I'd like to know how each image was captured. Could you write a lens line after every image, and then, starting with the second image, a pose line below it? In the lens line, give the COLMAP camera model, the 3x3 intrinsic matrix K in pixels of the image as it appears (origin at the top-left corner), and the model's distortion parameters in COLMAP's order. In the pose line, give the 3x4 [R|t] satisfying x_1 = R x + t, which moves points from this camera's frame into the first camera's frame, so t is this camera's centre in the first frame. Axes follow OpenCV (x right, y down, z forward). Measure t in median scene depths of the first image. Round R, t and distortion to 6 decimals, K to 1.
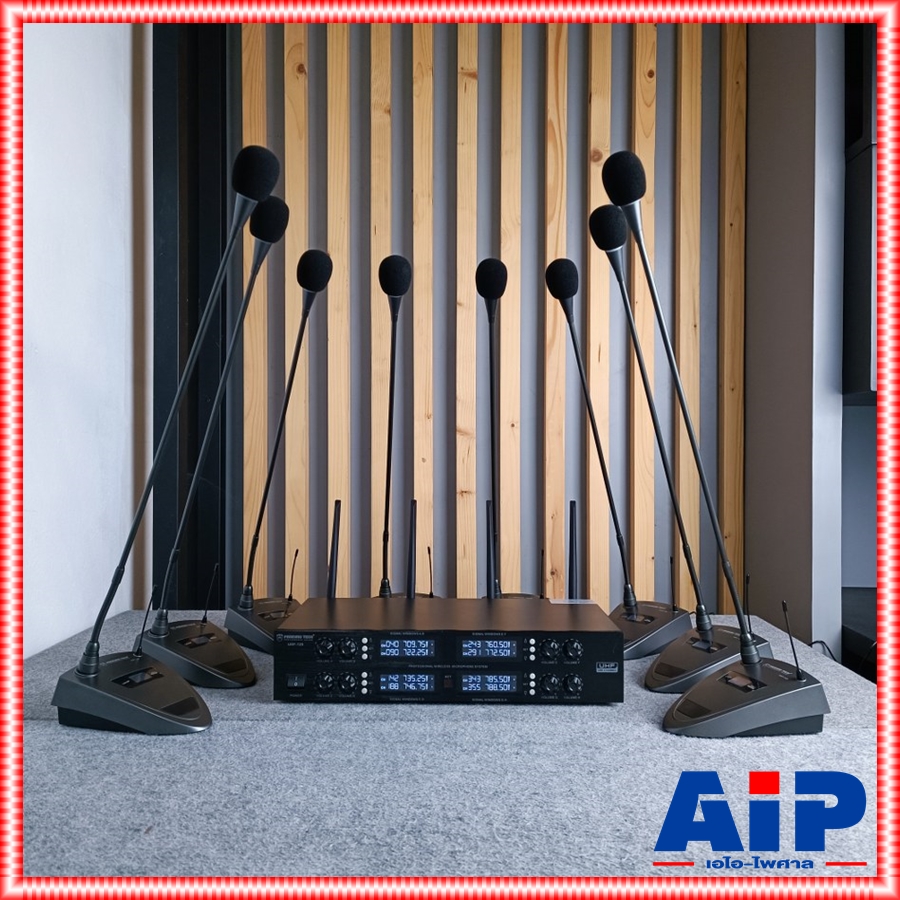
lens RADIAL K [[829.3, 0, 446.9], [0, 829.3, 466.7], [0, 0, 1]] dist [0.040504, -0.048766]
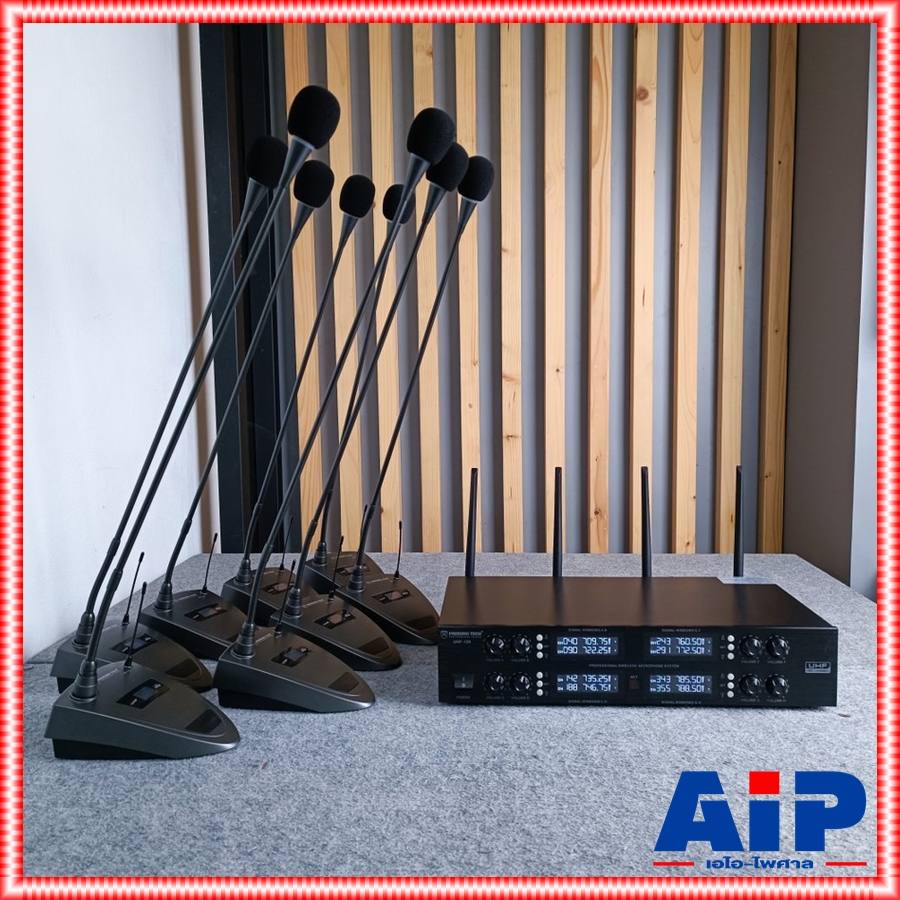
lens RADIAL K [[829.3, 0, 443.3], [0, 829.3, 472.4], [0, 0, 1]] dist [0.040504, -0.048766]
pose [[0.999171, -0.013686, -0.038333, -0.048407], [0.017536, 0.994632, 0.101980, -0.064690], [0.036732, -0.102568, 0.994048, -0.074058]]
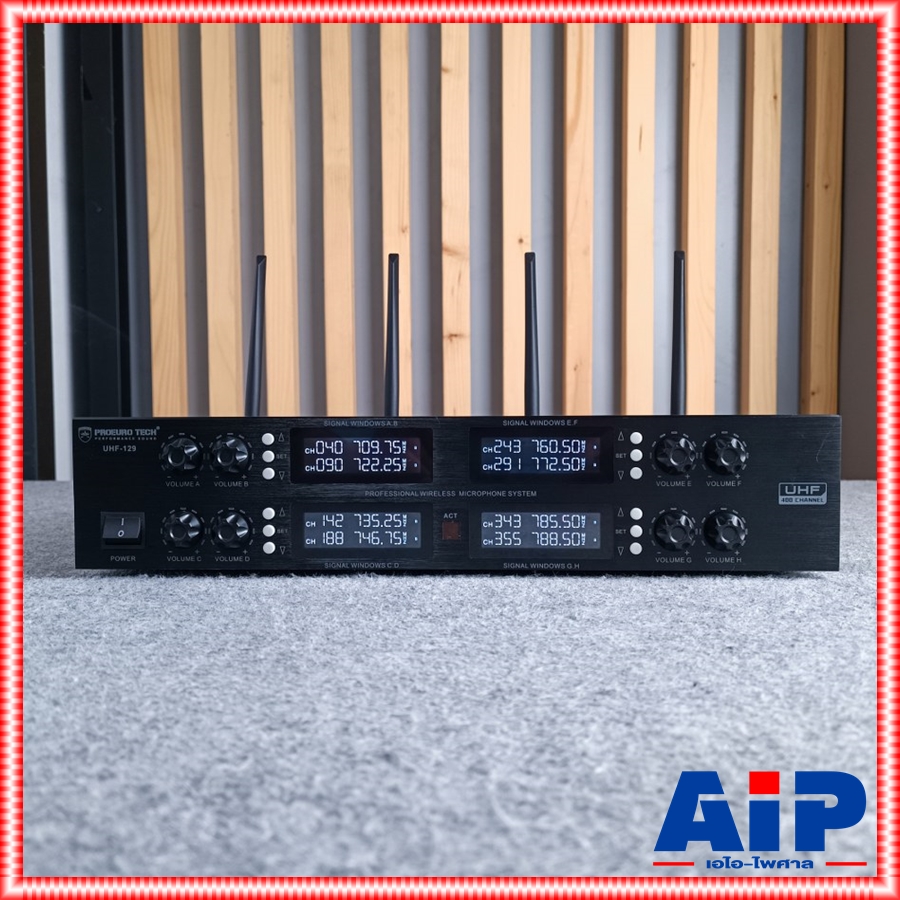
lens RADIAL K [[829.3, 0, 451.5], [0, 829.3, 468.1], [0, 0, 1]] dist [0.040504, -0.048766]
pose [[0.999975, -0.006415, 0.002820, 0.032645], [0.006292, 0.999117, 0.041536, 0.237810], [-0.003084, -0.041517, 0.999133, 0.545691]]
